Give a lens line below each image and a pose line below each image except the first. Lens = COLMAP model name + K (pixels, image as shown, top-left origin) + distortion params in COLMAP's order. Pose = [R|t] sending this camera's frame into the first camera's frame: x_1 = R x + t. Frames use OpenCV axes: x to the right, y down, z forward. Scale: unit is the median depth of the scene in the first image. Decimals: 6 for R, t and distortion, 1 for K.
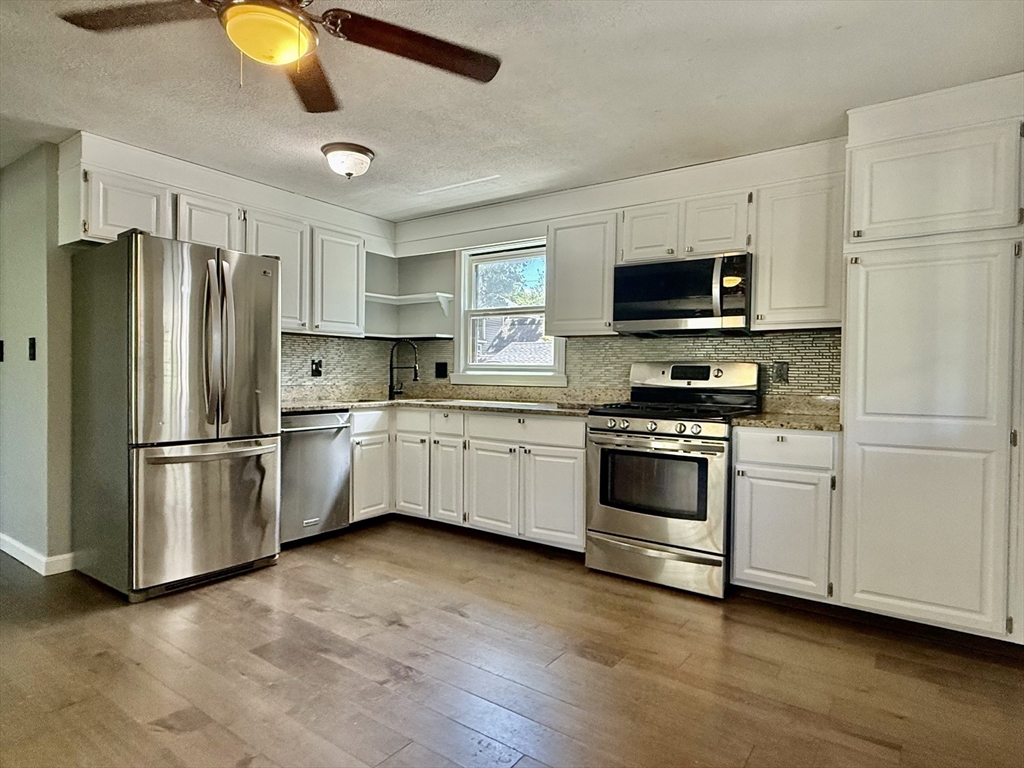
lens RADIAL K [[590.0, 0, 507.0], [0, 590.0, 389.1], [0, 0, 1]] dist [0.004834, 0.003224]
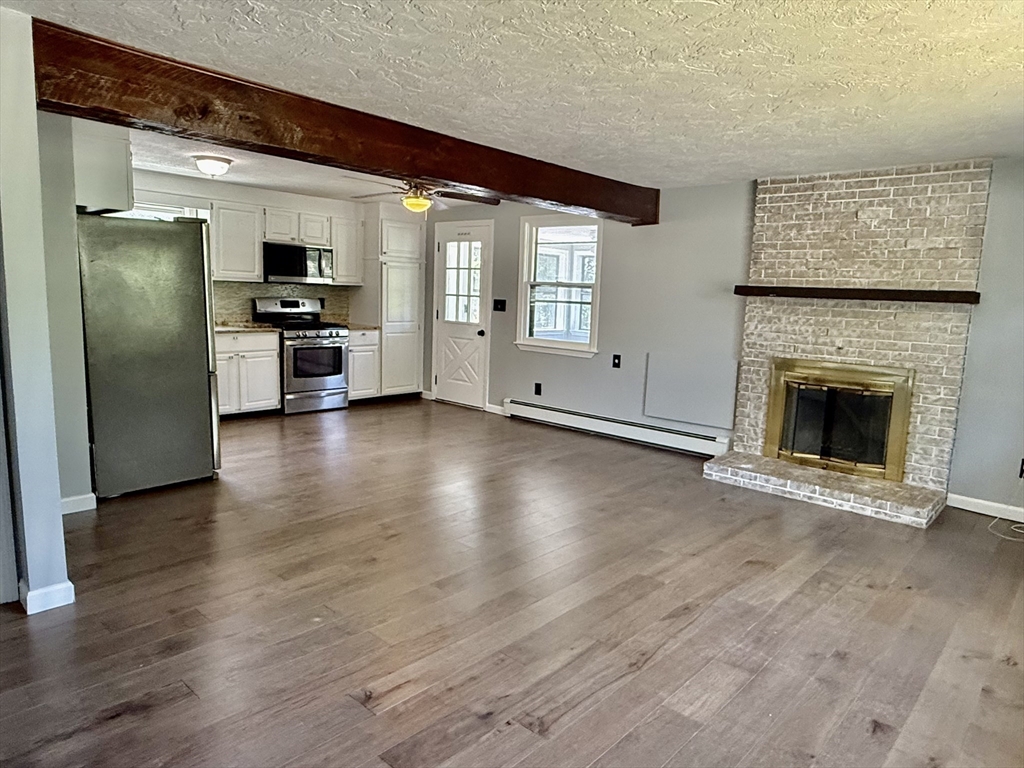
lens RADIAL K [[659.5, 0, 508.6], [0, 659.5, 384.6], [0, 0, 1]] dist [0.002793, -0.001669]
pose [[0.110766, -0.148999, 0.982614, -1.731814], [-0.008421, 0.988522, 0.150844, -0.099272], [-0.993811, -0.024983, 0.108239, 0.096946]]
